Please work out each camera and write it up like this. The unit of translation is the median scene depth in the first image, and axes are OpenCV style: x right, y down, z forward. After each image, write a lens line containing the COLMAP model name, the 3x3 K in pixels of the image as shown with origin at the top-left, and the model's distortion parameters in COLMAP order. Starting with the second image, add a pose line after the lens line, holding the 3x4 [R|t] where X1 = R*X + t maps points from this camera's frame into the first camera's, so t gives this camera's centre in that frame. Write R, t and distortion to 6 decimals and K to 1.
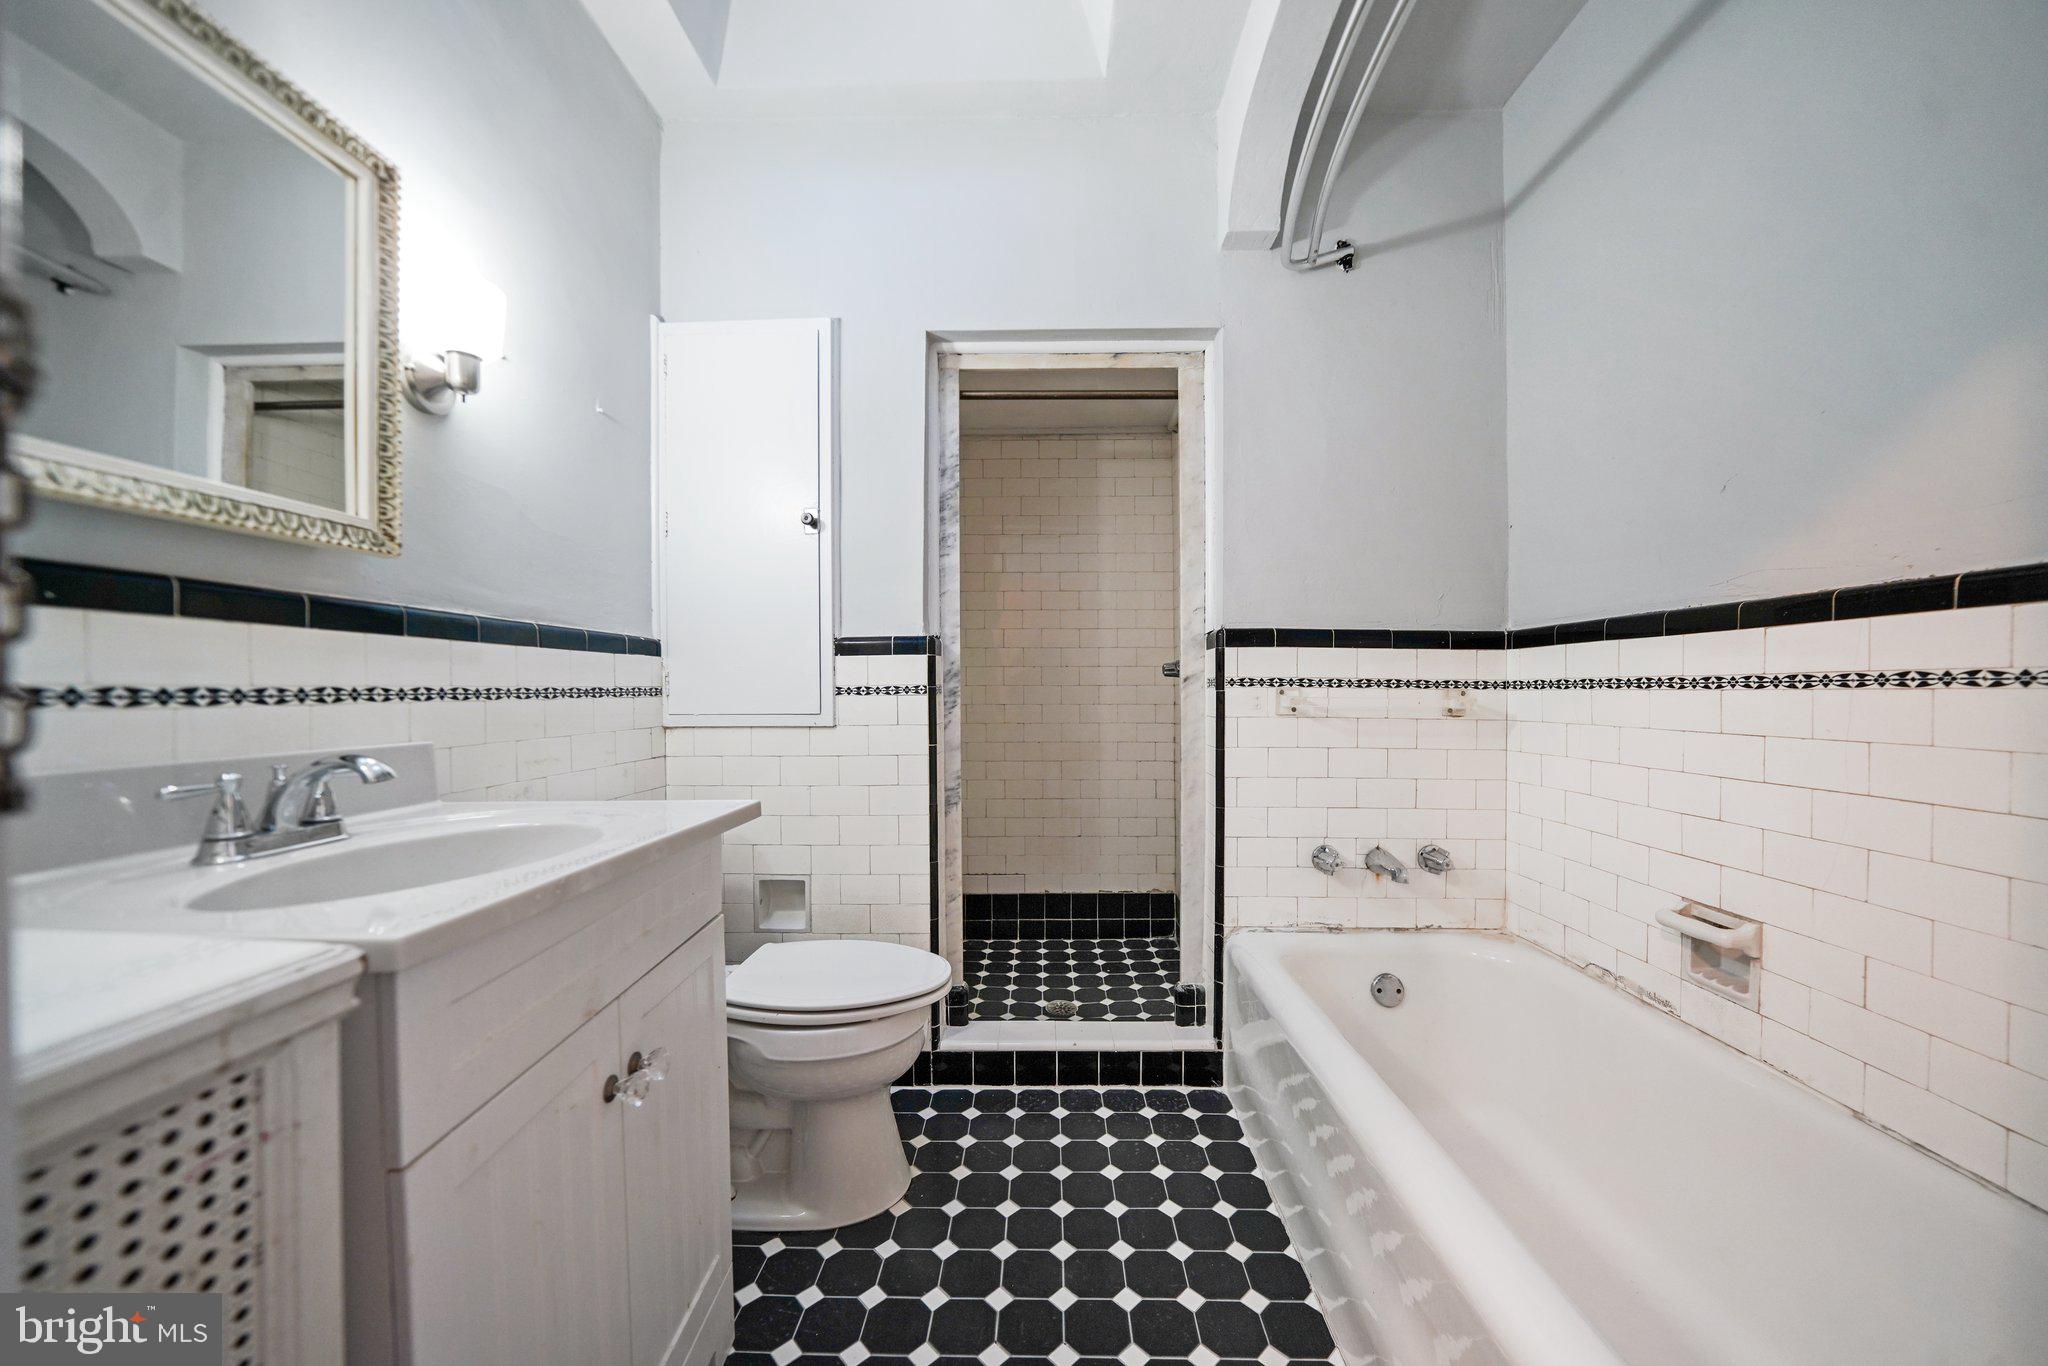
lens RADIAL K [[713.3, 0, 1031.8], [0, 713.3, 699.0], [0, 0, 1]] dist [-0.026942, 0.003436]
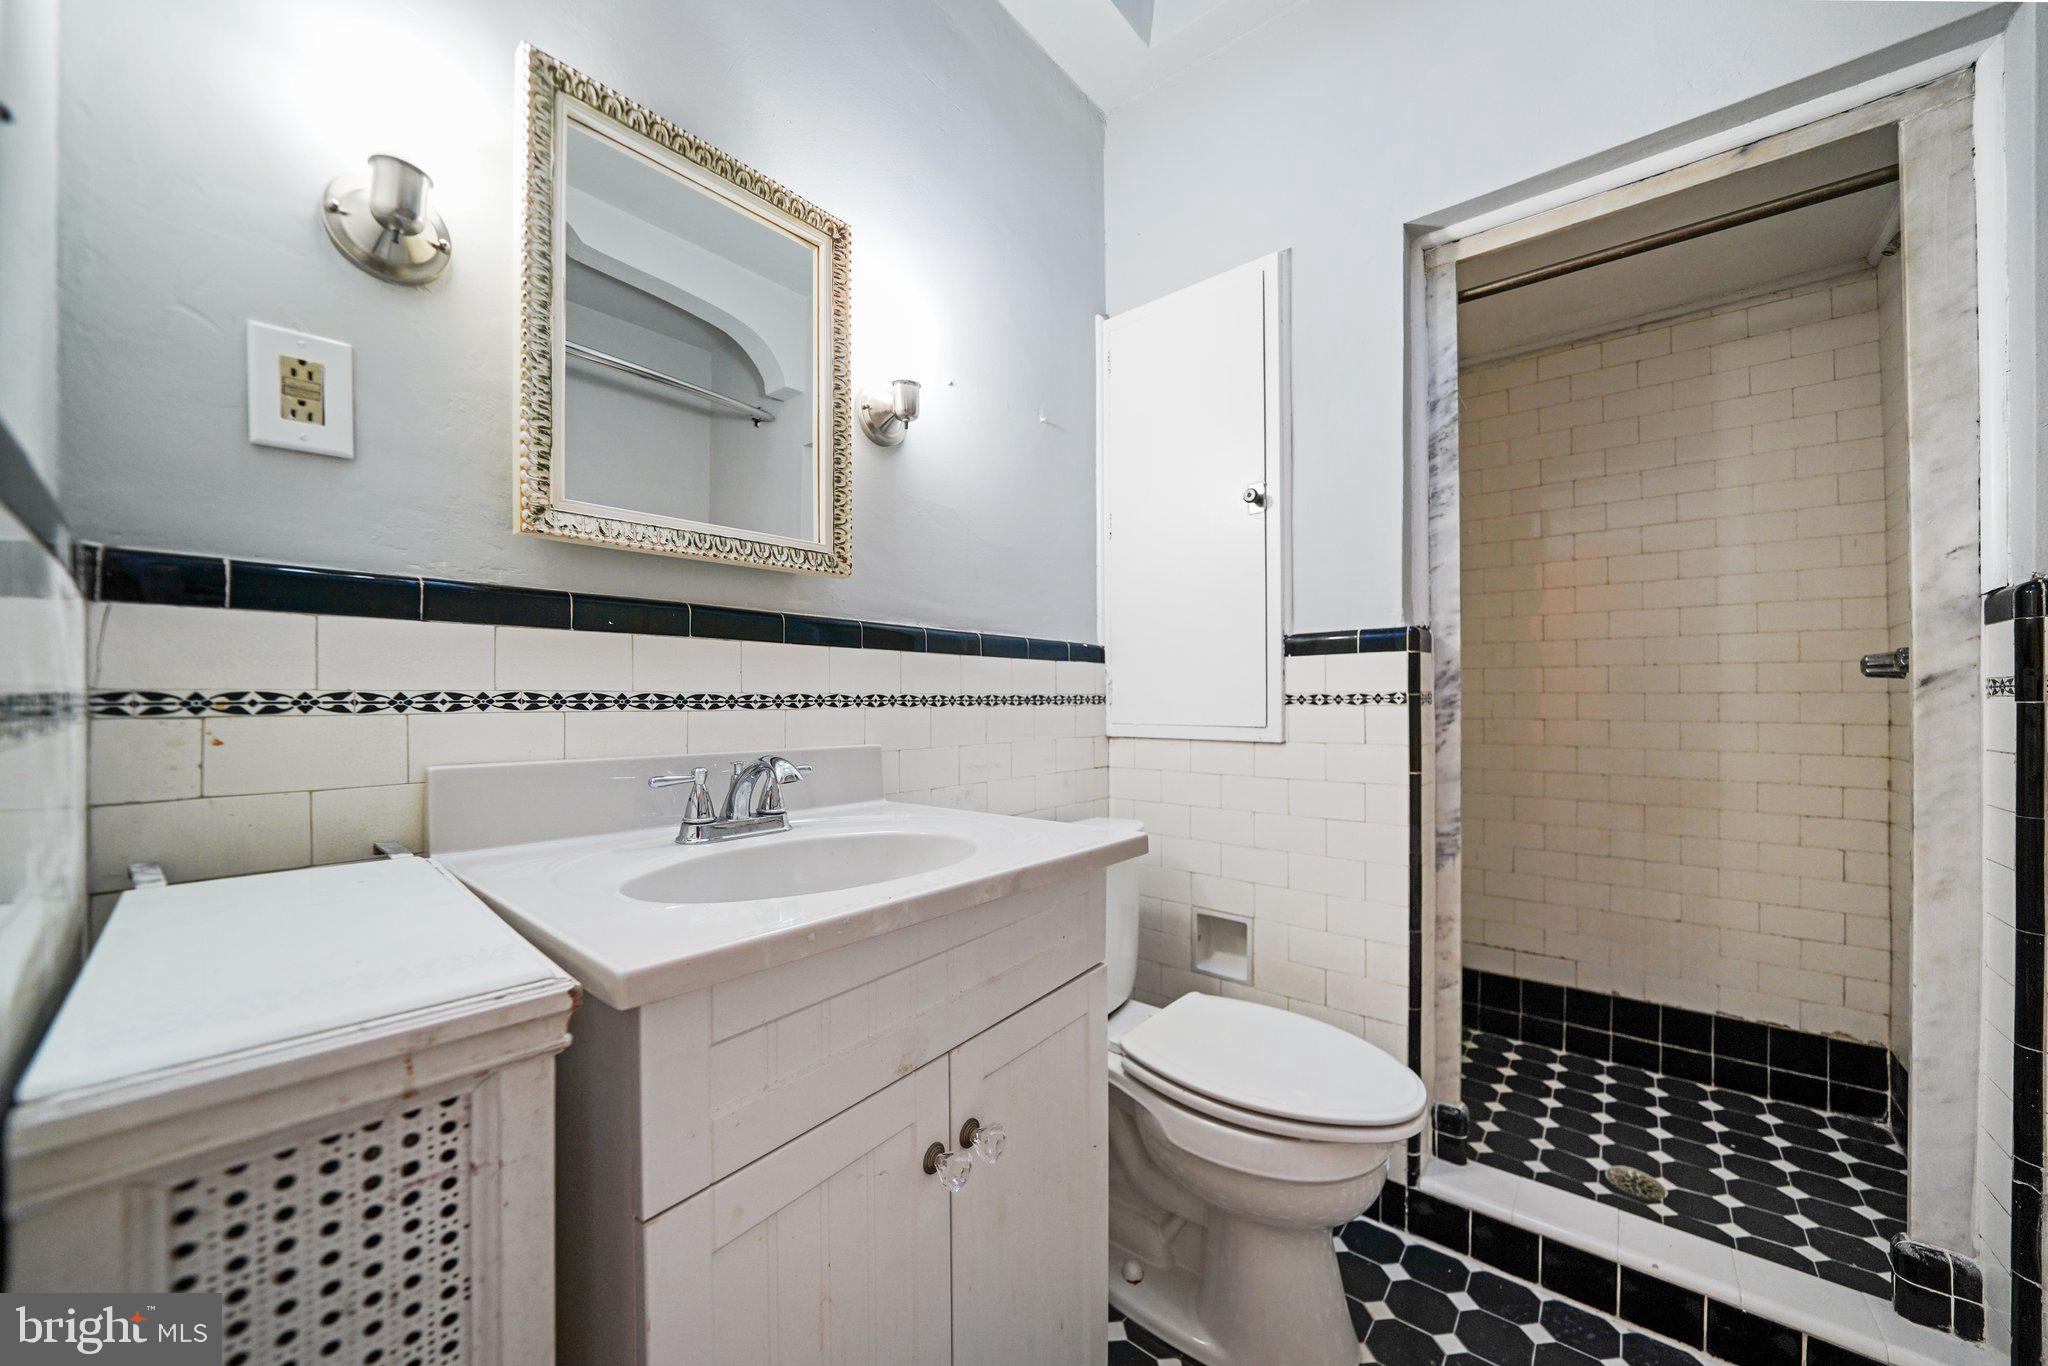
lens RADIAL K [[738.9, 0, 1026.3], [0, 738.9, 696.7], [0, 0, 1]] dist [-0.025451, 0.003542]
pose [[0.781188, 0.001729, -0.624293, 0.021521], [-0.011124, 0.999876, -0.011151, -0.001807], [0.624196, 0.015656, 0.781111, 0.150859]]
